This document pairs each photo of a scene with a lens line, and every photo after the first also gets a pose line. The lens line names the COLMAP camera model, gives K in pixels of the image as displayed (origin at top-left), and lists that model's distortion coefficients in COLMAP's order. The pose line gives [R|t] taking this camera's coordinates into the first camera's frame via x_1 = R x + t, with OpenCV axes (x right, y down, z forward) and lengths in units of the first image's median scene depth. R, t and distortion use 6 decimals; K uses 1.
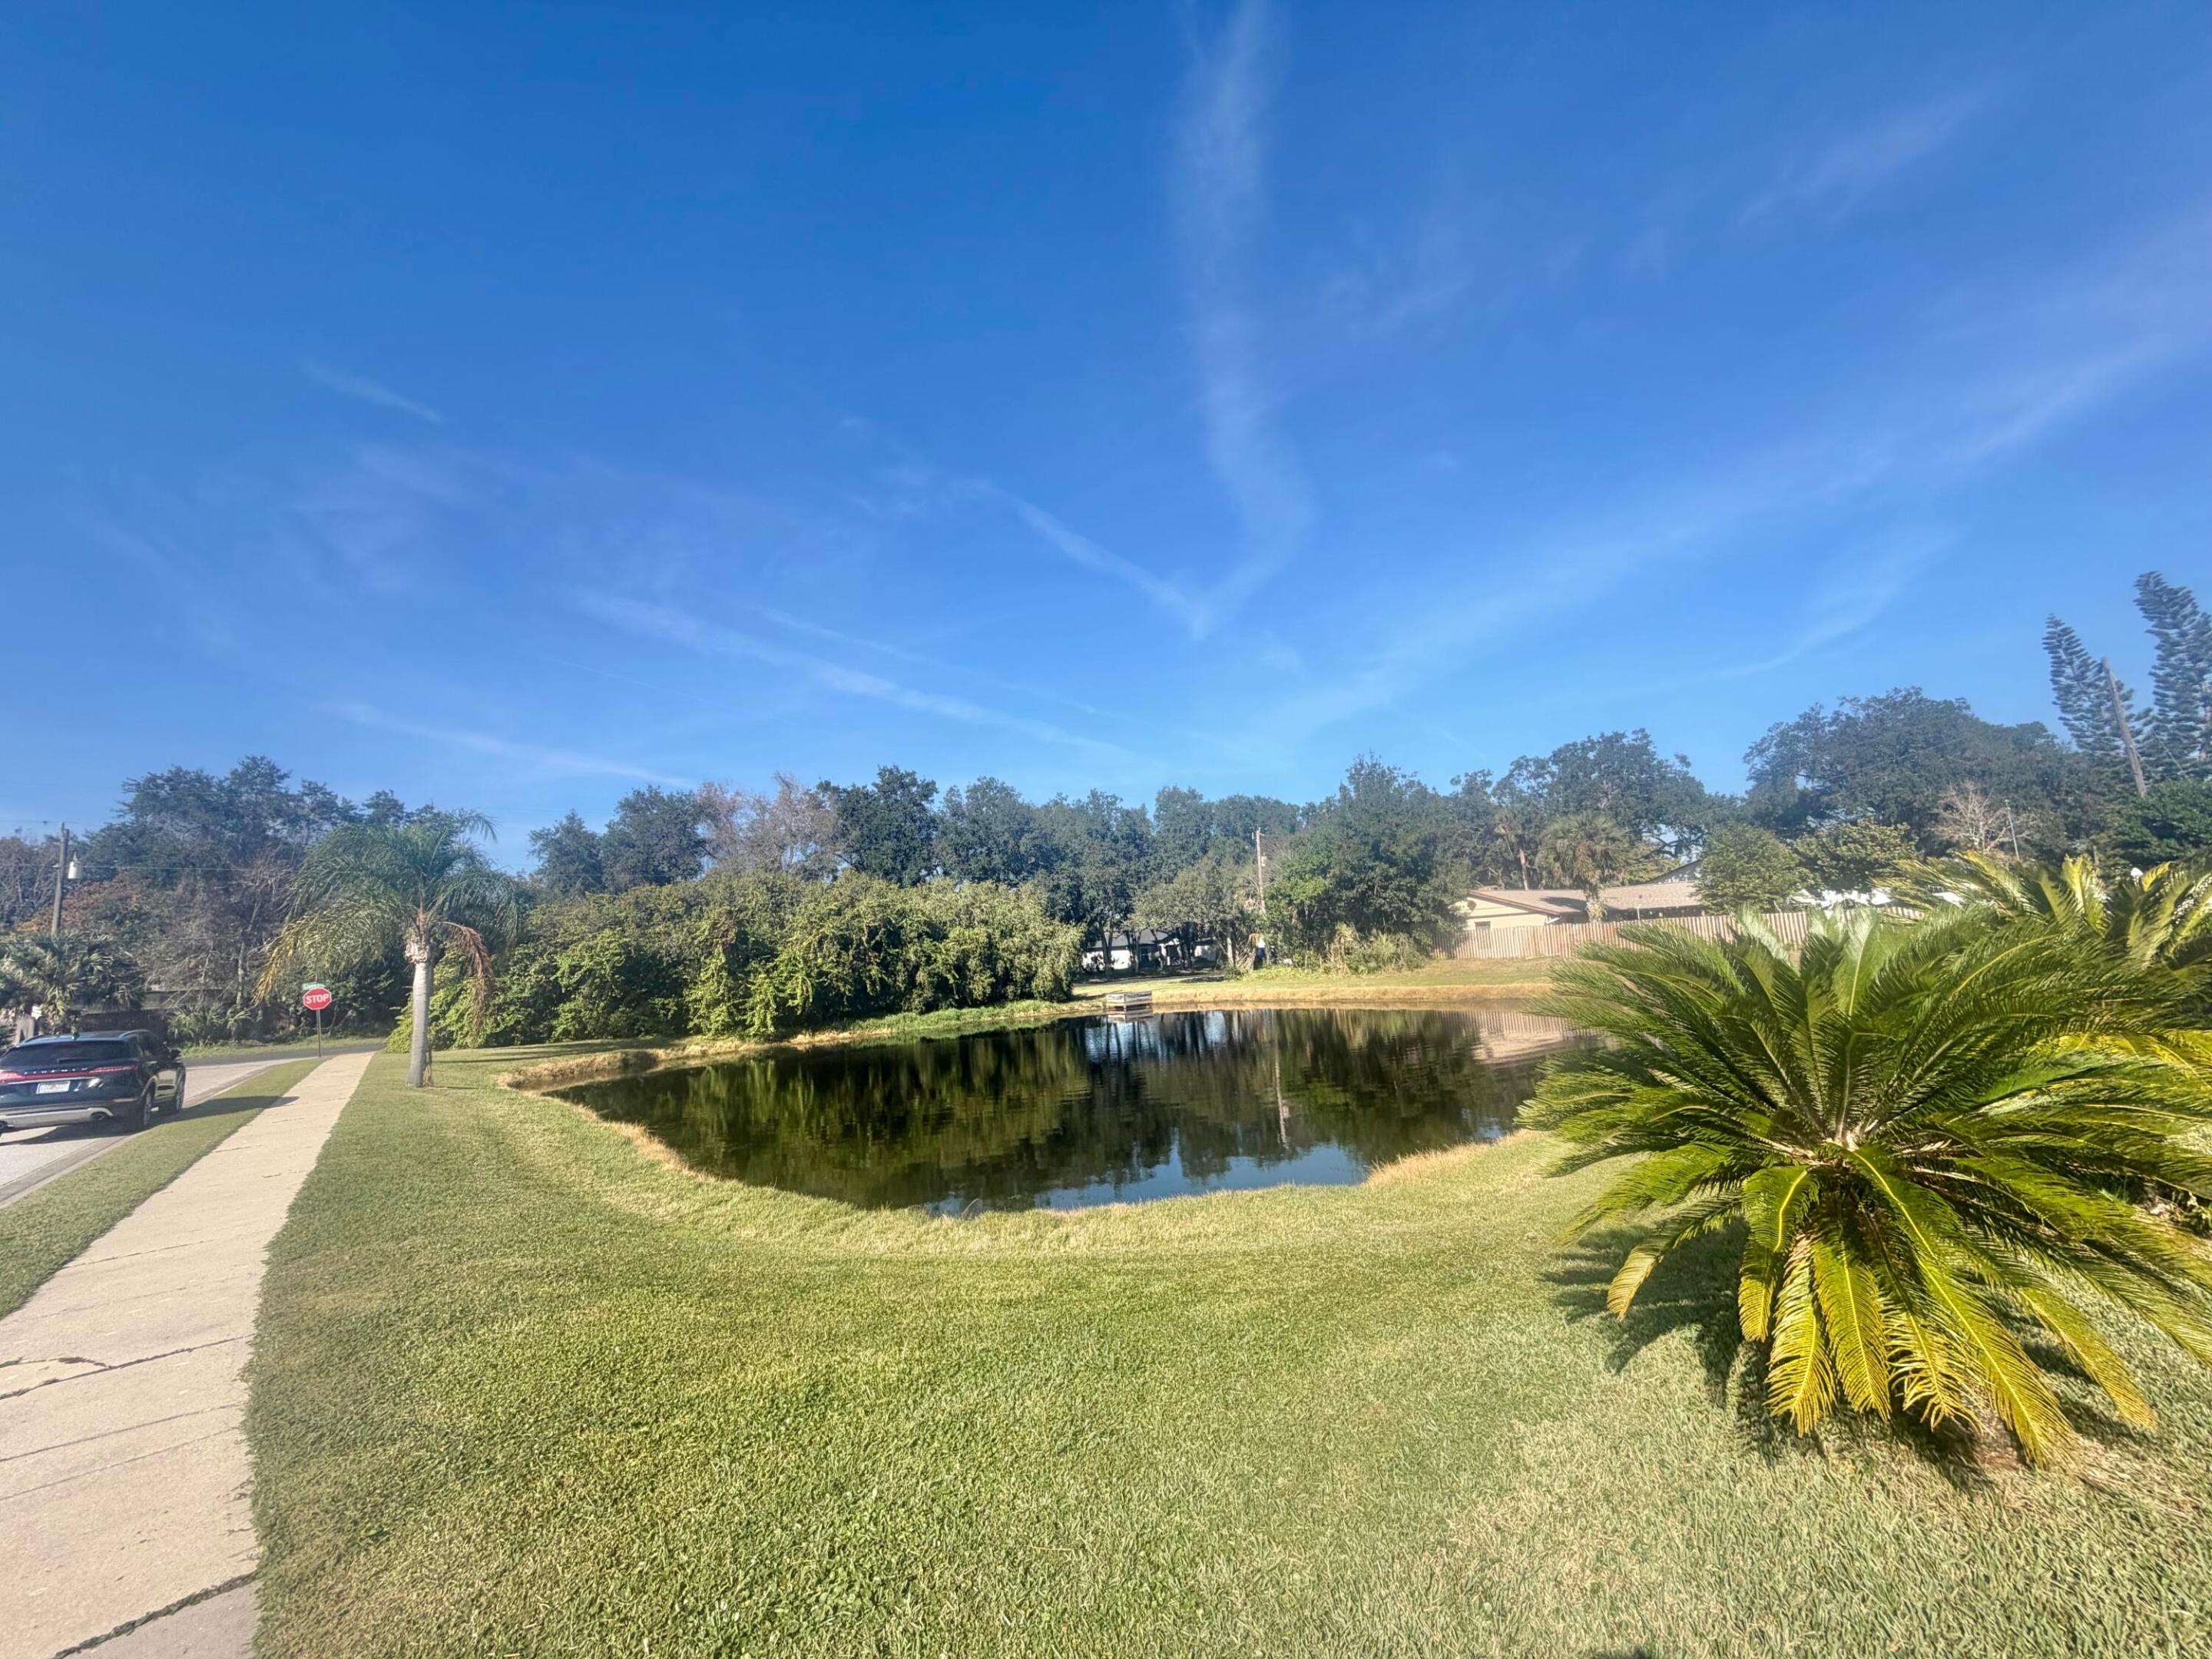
lens RADIAL K [[893.0, 0, 1098.6], [0, 893.0, 827.7], [0, 0, 1]] dist [0.000278, 0.000814]
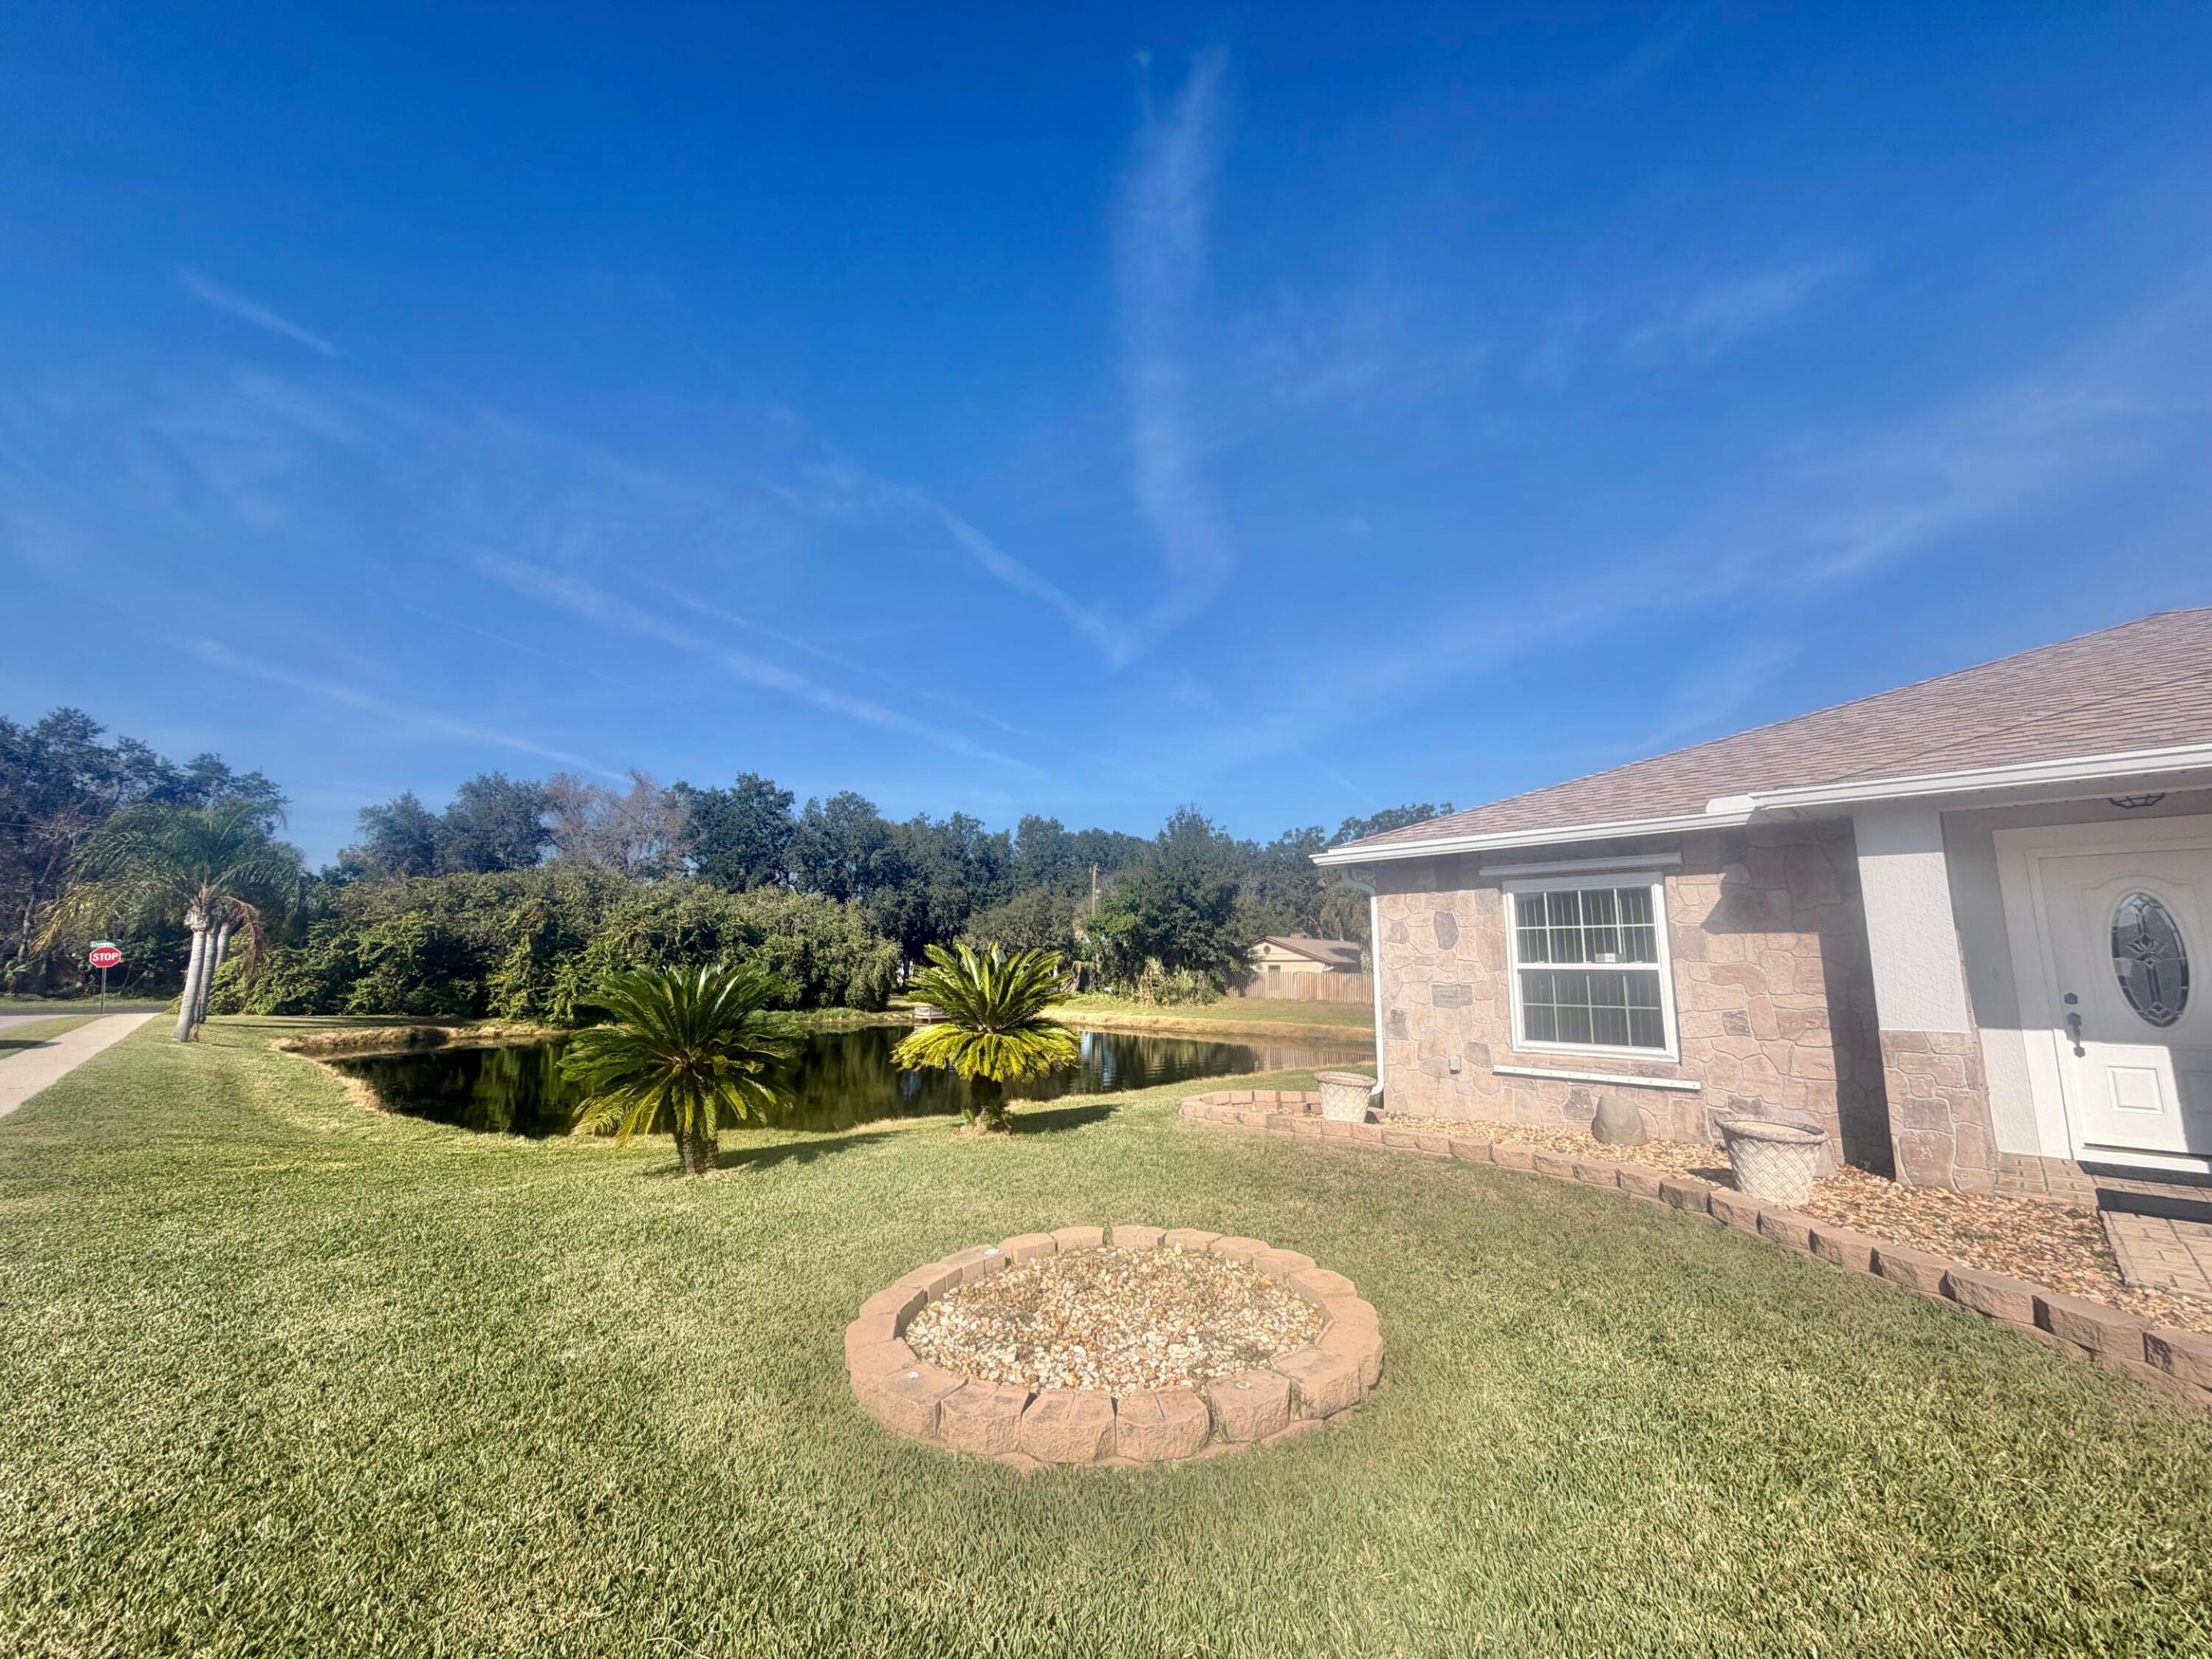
lens RADIAL K [[893.0, 0, 1098.6], [0, 893.0, 827.7], [0, 0, 1]] dist [0.000278, 0.000814]
pose [[0.991251, 0.088083, 0.098300, 0.102636], [-0.085874, 0.995954, -0.026494, -0.019502], [-0.100236, 0.017821, 0.994804, -0.099317]]
